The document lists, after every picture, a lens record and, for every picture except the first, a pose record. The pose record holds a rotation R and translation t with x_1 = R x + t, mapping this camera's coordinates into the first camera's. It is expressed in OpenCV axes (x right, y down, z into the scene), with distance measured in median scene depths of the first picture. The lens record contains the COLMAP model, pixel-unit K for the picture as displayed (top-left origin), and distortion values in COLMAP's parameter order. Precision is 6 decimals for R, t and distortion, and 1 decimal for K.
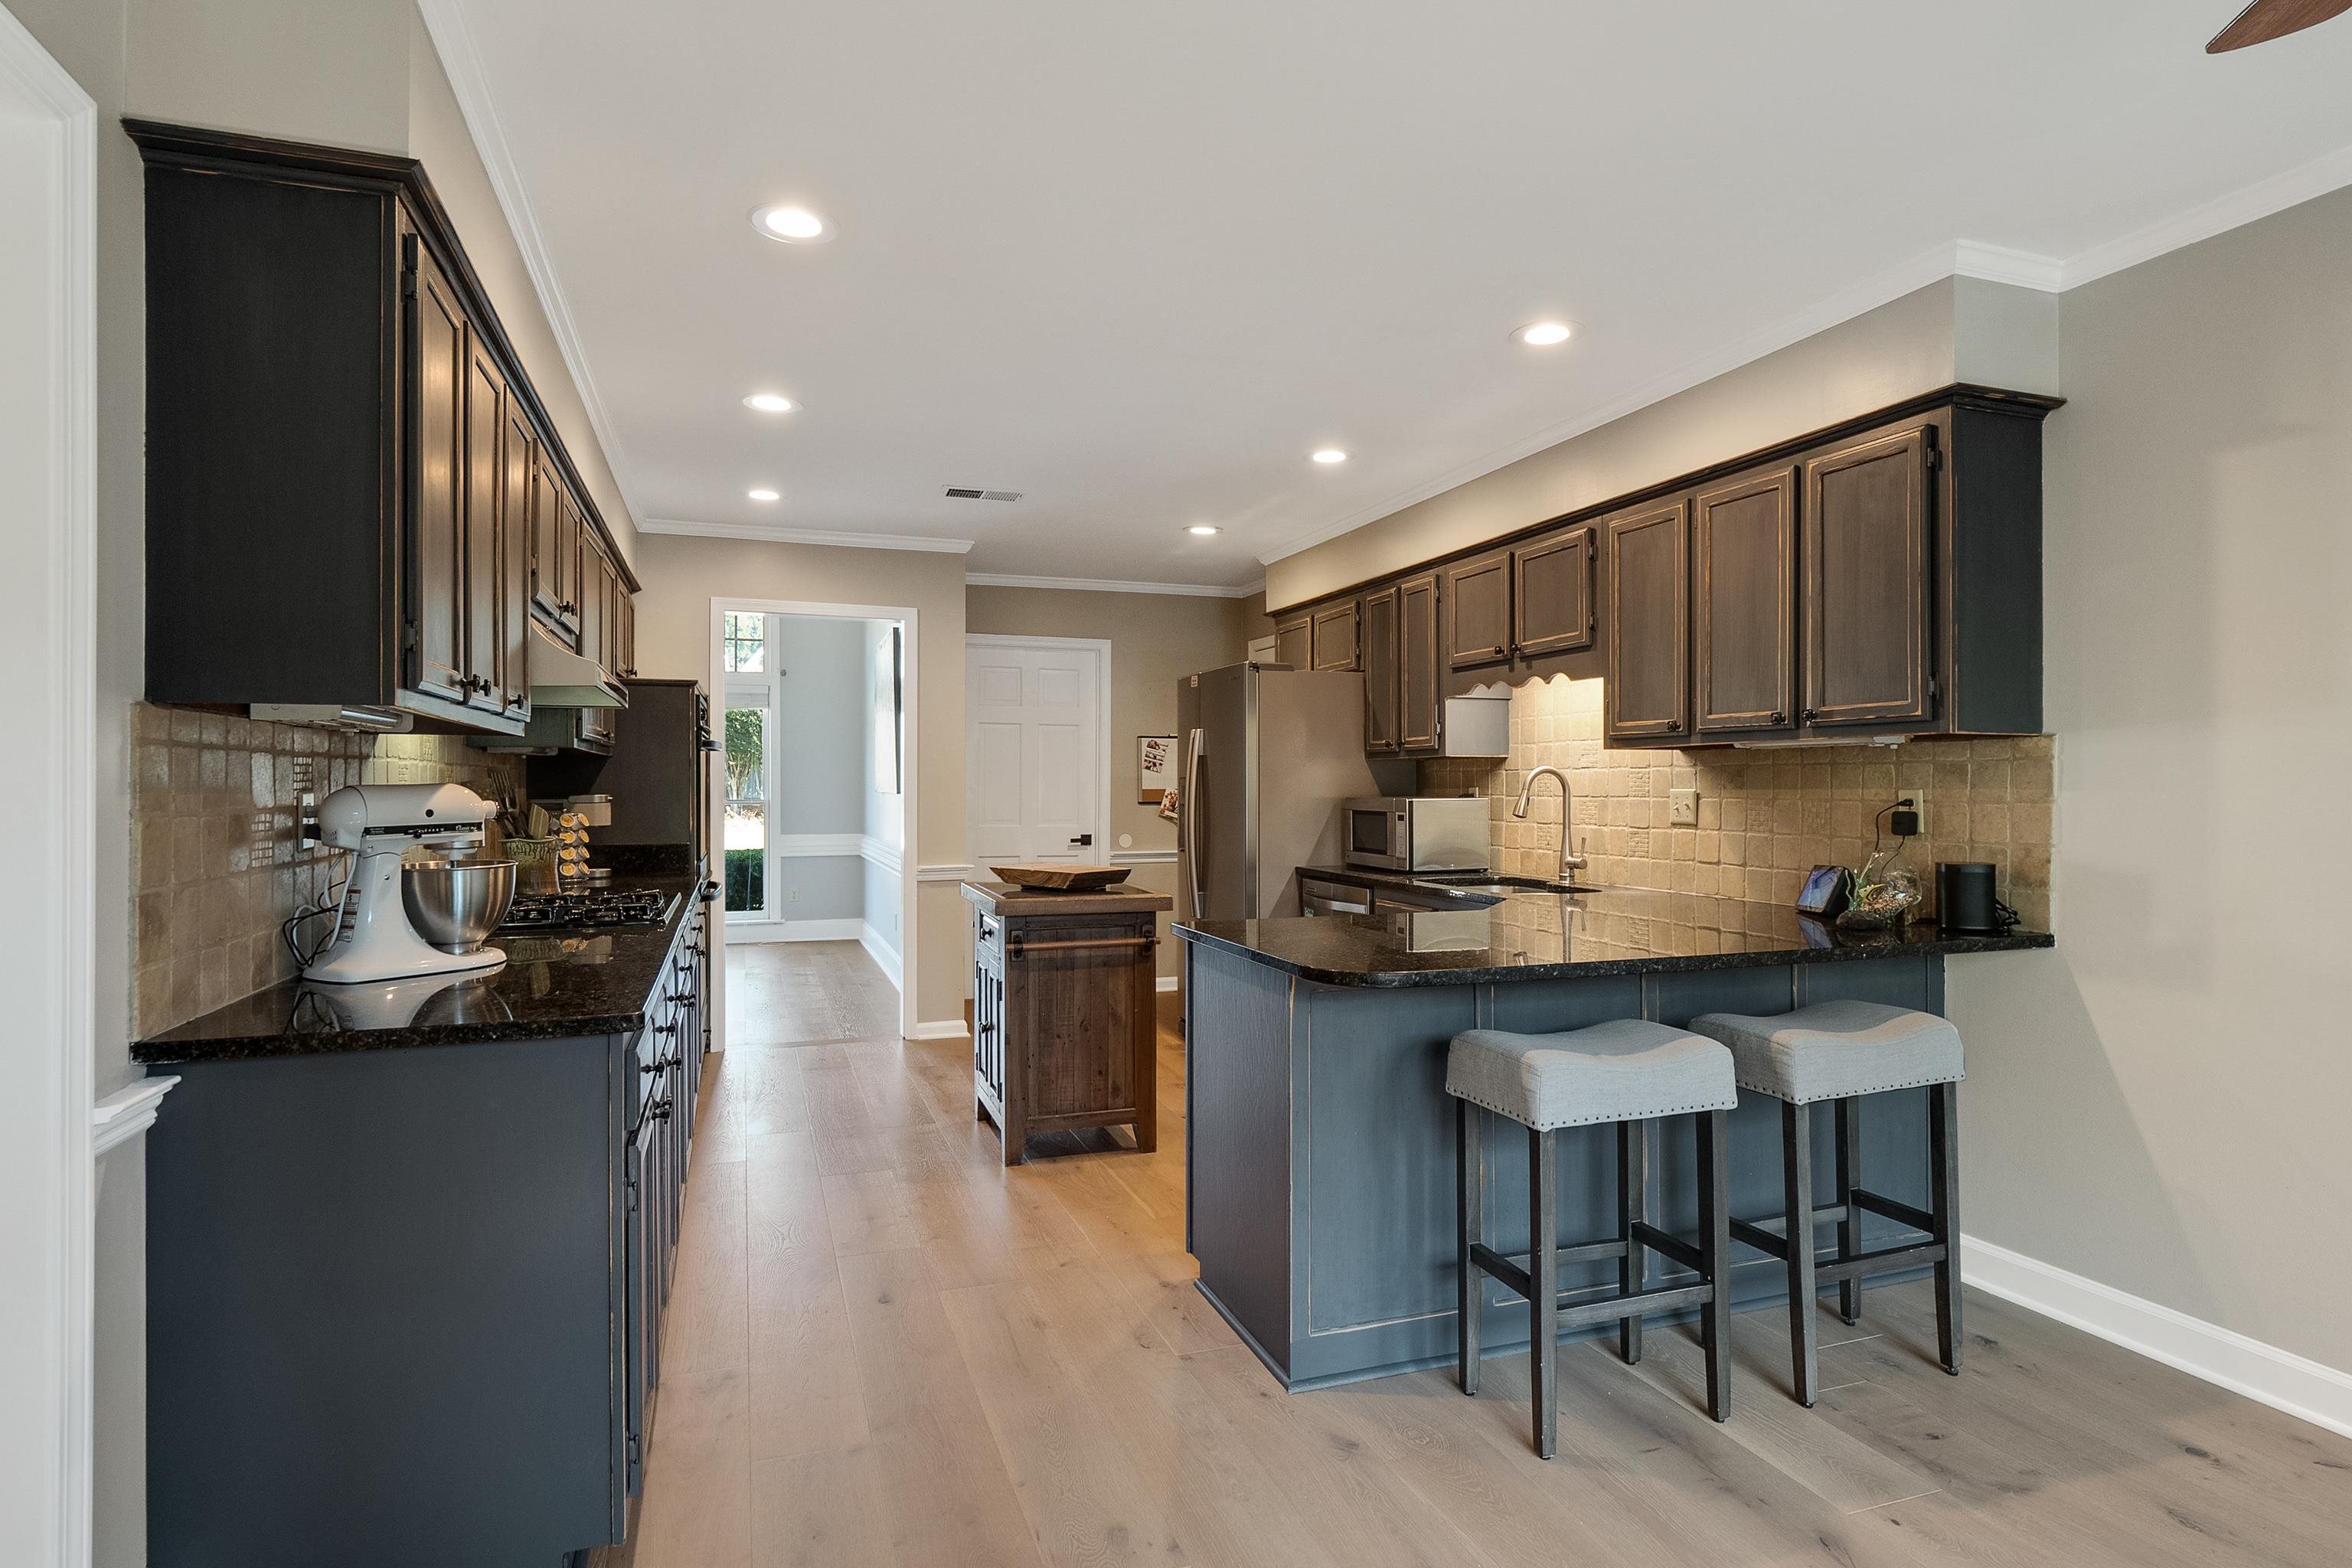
lens RADIAL K [[1112.2, 0, 1186.1], [0, 1112.2, 784.2], [0, 0, 1]] dist [-0.008281, -0.003323]
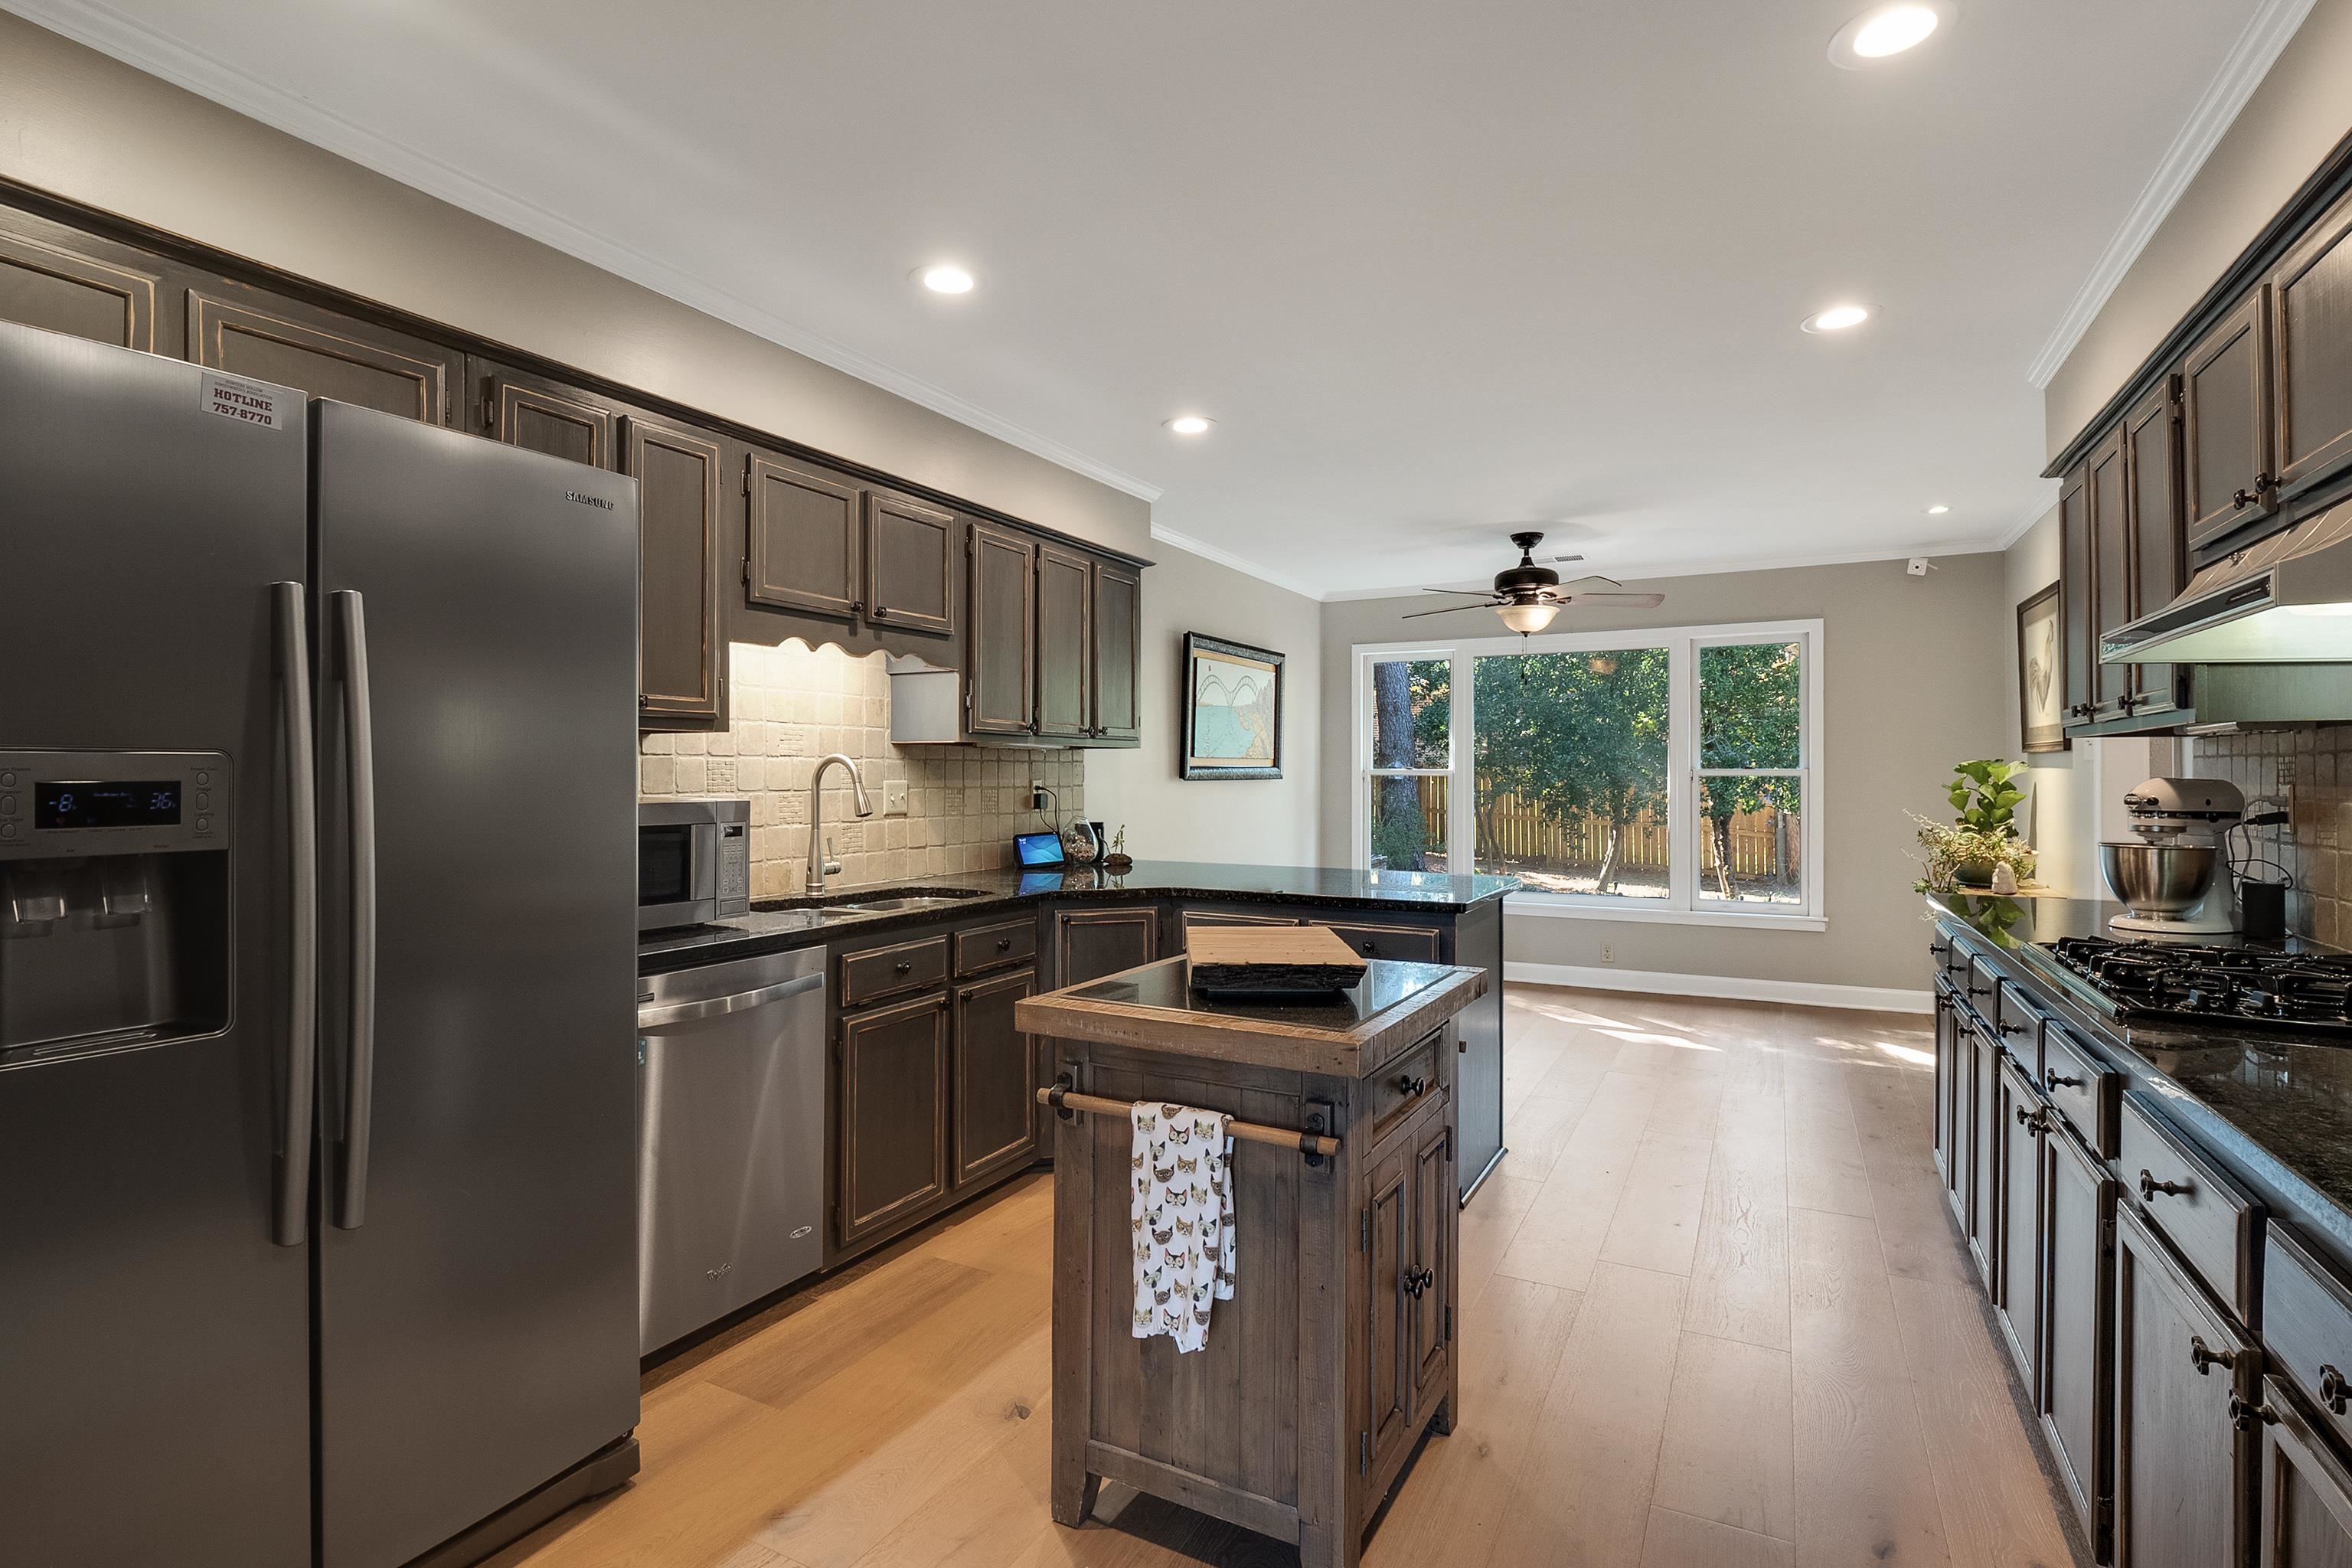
lens RADIAL K [[1112.2, 0, 1181.0], [0, 1112.2, 770.3], [0, 0, 1]] dist [-0.008281, -0.003323]
pose [[-0.654636, 0.000973, 0.755944, -0.525937], [-0.001778, 0.999994, -0.002827, -0.002661], [-0.755942, -0.003195, -0.654631, 1.509763]]
